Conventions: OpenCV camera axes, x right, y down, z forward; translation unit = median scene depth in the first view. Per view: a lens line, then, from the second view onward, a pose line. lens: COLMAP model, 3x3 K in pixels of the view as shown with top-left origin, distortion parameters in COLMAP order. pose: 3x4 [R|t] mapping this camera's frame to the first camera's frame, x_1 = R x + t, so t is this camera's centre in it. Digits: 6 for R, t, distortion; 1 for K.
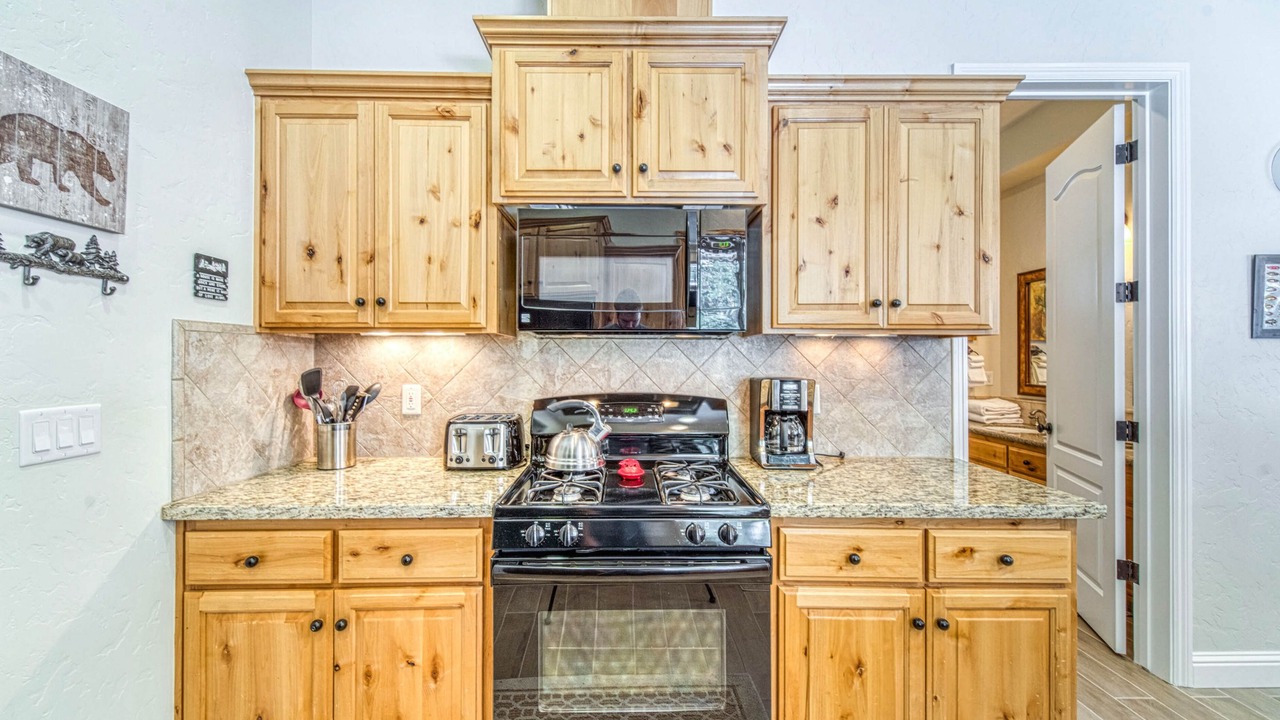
lens RADIAL K [[517.7, 0, 642.5], [0, 517.7, 355.0], [0, 0, 1]] dist [0.013189, -0.003566]
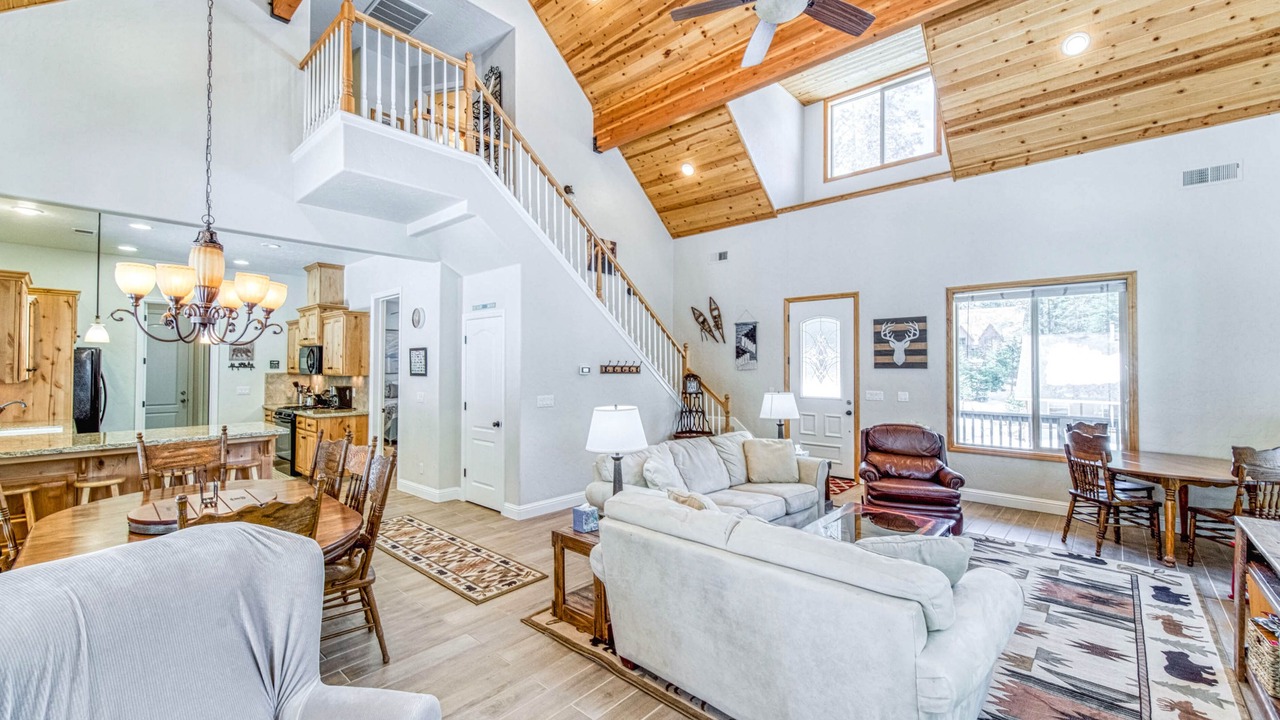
lens RADIAL K [[517.7, 0, 626.6], [0, 517.7, 357.5], [0, 0, 1]] dist [0.013189, -0.003566]
pose [[0.723872, -0.014340, -0.689785, 5.901276], [0.003473, 0.999847, -0.017141, -0.124287], [0.689925, 0.010012, 0.723811, -0.410135]]
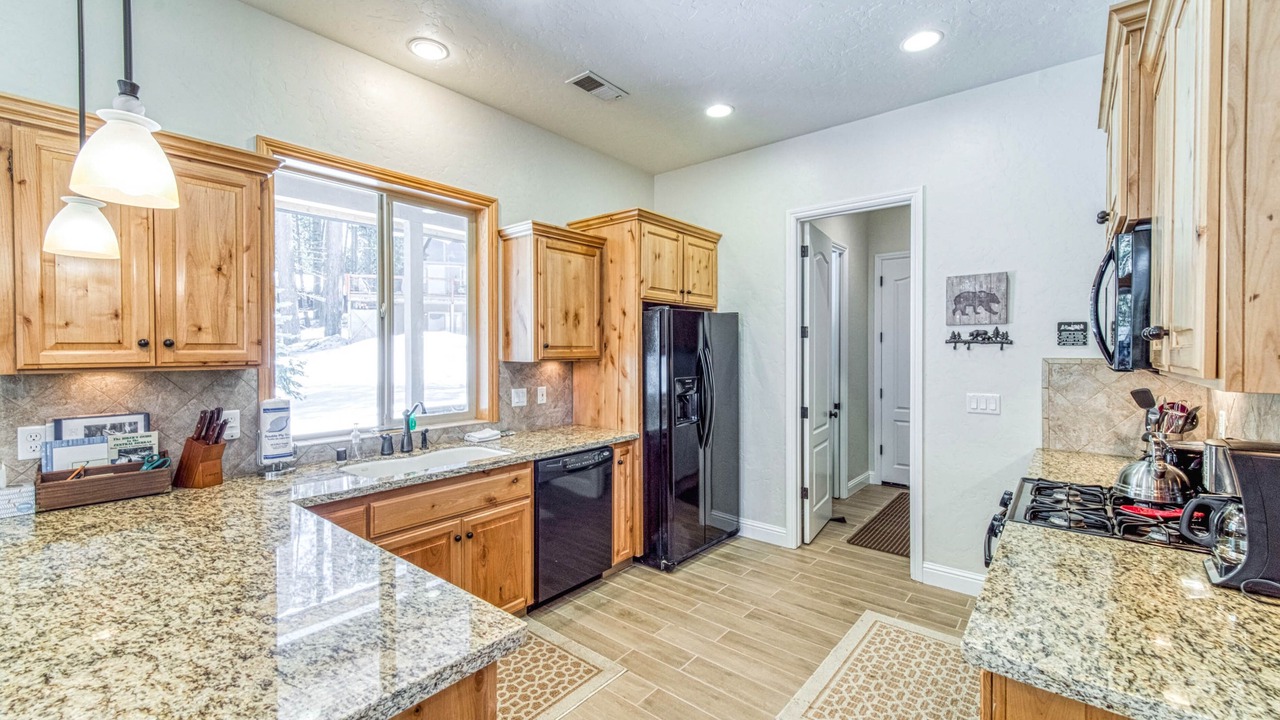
lens RADIAL K [[517.7, 0, 643.9], [0, 517.7, 356.9], [0, 0, 1]] dist [0.013189, -0.003566]
pose [[-0.657803, 0.009277, -0.753133, 1.607933], [0.001387, 0.999937, 0.011106, -0.096003], [0.753189, 0.006261, -0.657775, 1.144159]]
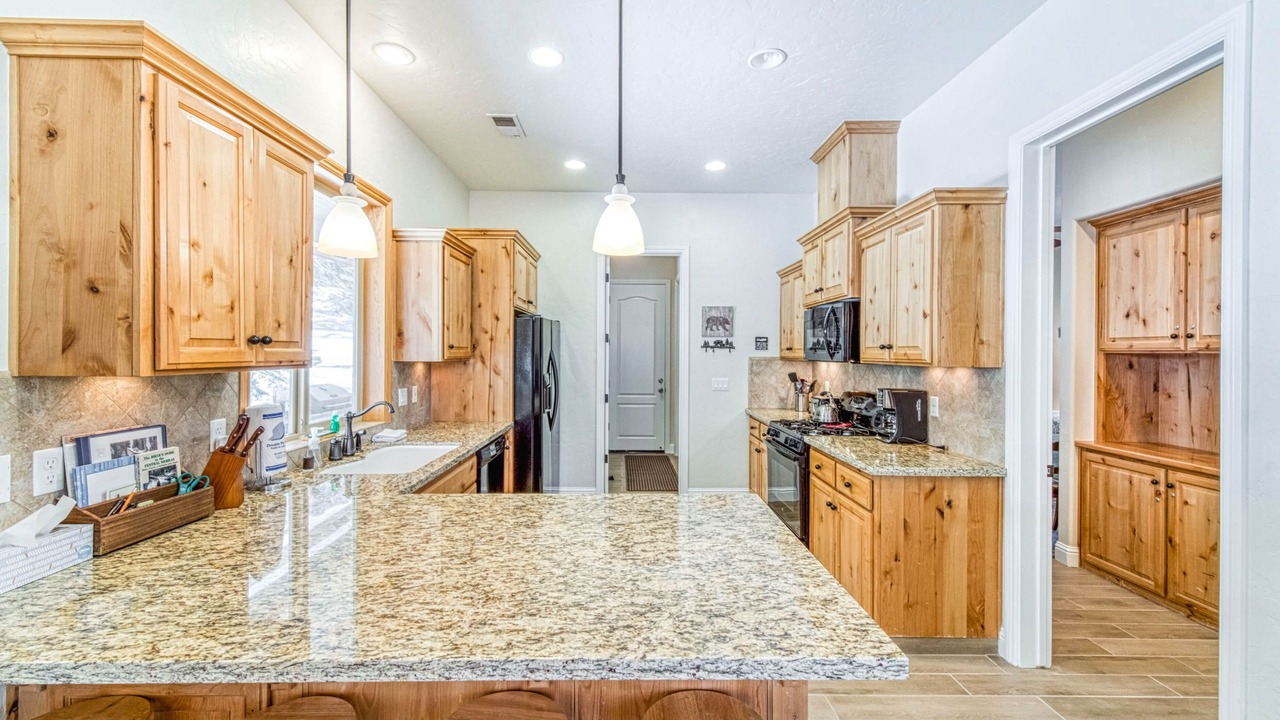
lens RADIAL K [[517.7, 0, 626.5], [0, 517.7, 353.9], [0, 0, 1]] dist [0.013189, -0.003566]
pose [[-0.011146, 0.001550, -0.999937, 2.590964], [-0.002854, 0.999995, 0.001582, -0.090467], [0.999934, 0.002871, -0.011142, 0.203323]]
